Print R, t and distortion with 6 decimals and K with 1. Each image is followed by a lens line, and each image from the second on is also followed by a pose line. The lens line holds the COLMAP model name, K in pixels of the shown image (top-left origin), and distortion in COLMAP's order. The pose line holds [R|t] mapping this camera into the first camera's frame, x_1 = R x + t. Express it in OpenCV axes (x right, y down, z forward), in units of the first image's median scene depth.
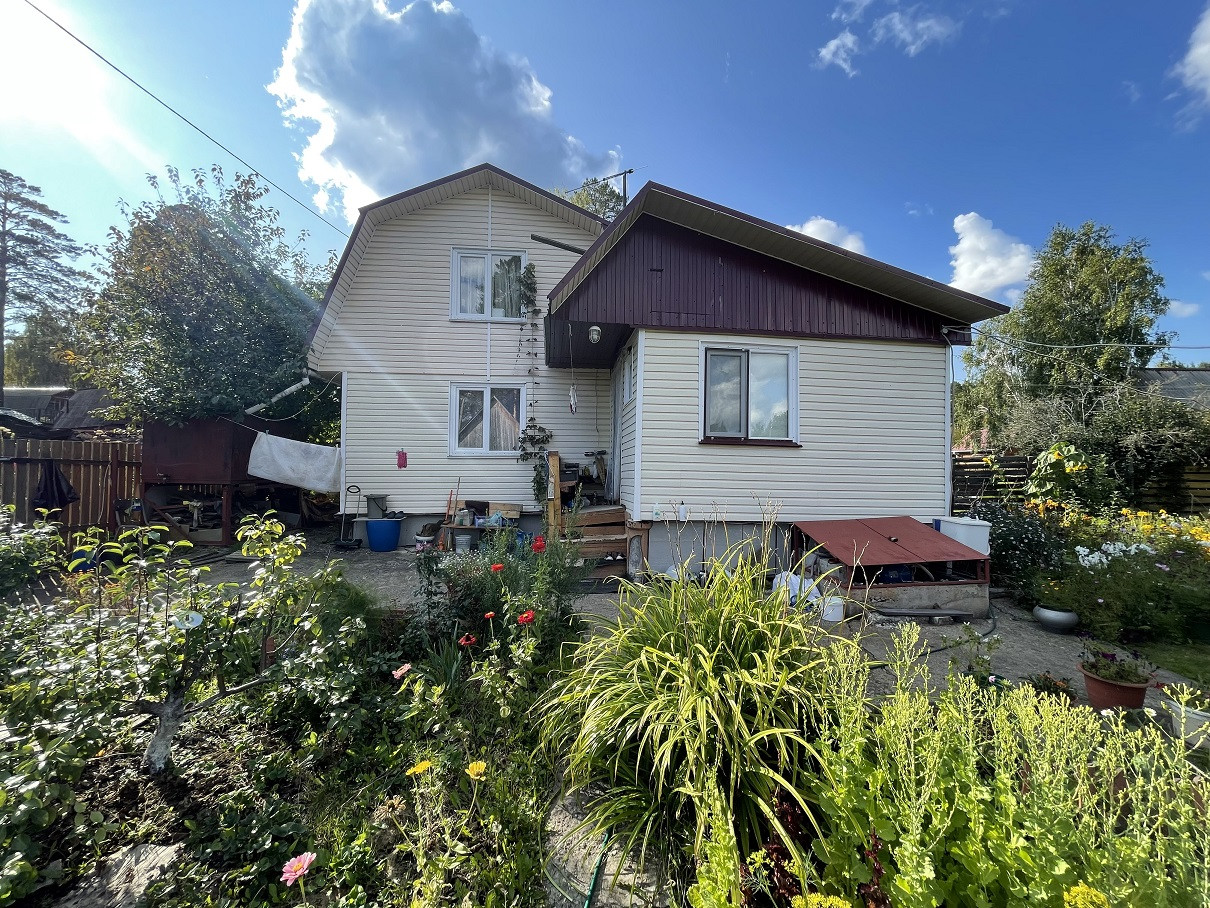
lens RADIAL K [[483.0, 0, 603.8], [0, 483.0, 448.4], [0, 0, 1]] dist [0.026110, 0.000062]
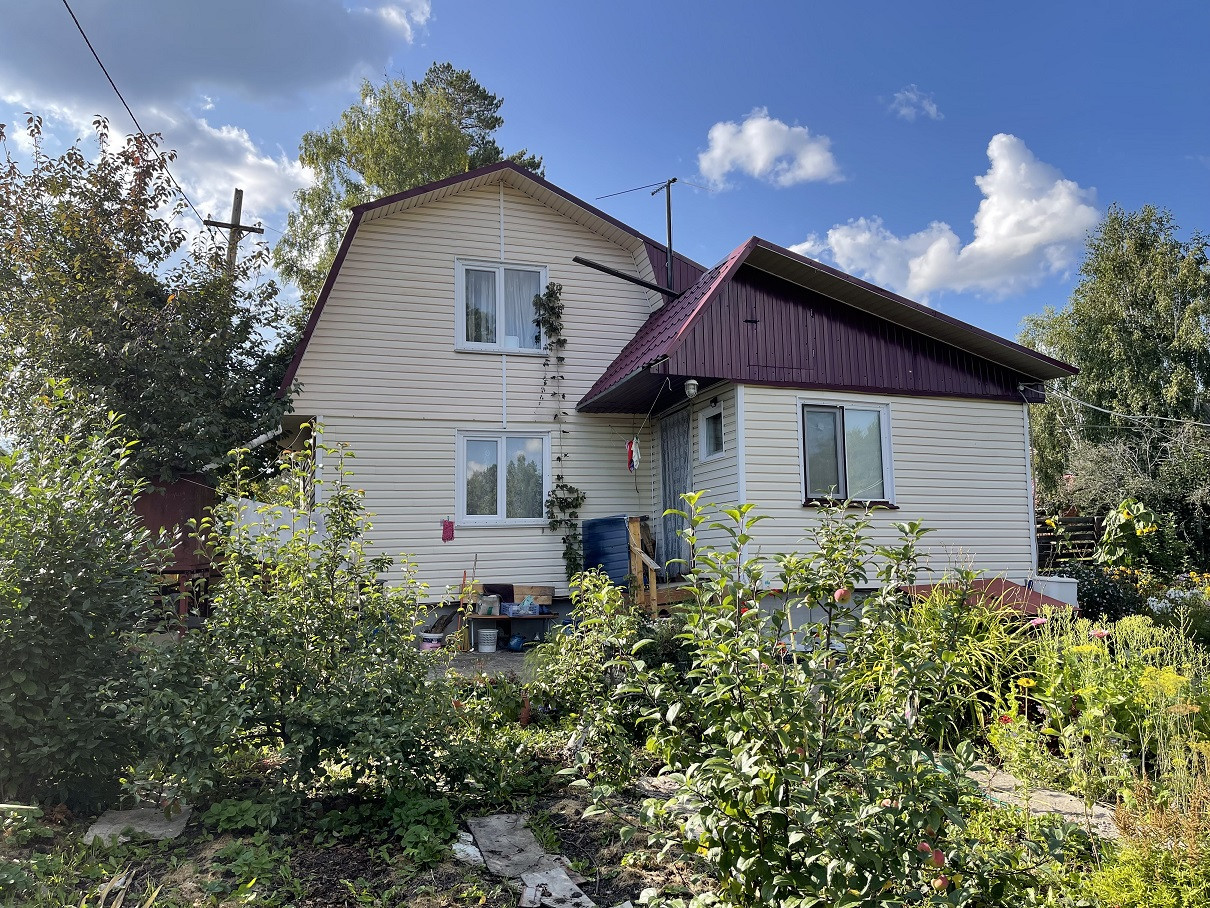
lens RADIAL K [[931.1, 0, 605.9], [0, 931.1, 453.7], [0, 0, 1]] dist [0.086724, -0.001985]
pose [[0.970500, -0.000819, 0.241099, -0.441957], [0.016355, 0.997915, -0.062442, -0.003325], [-0.240545, 0.064543, 0.968490, -0.488326]]
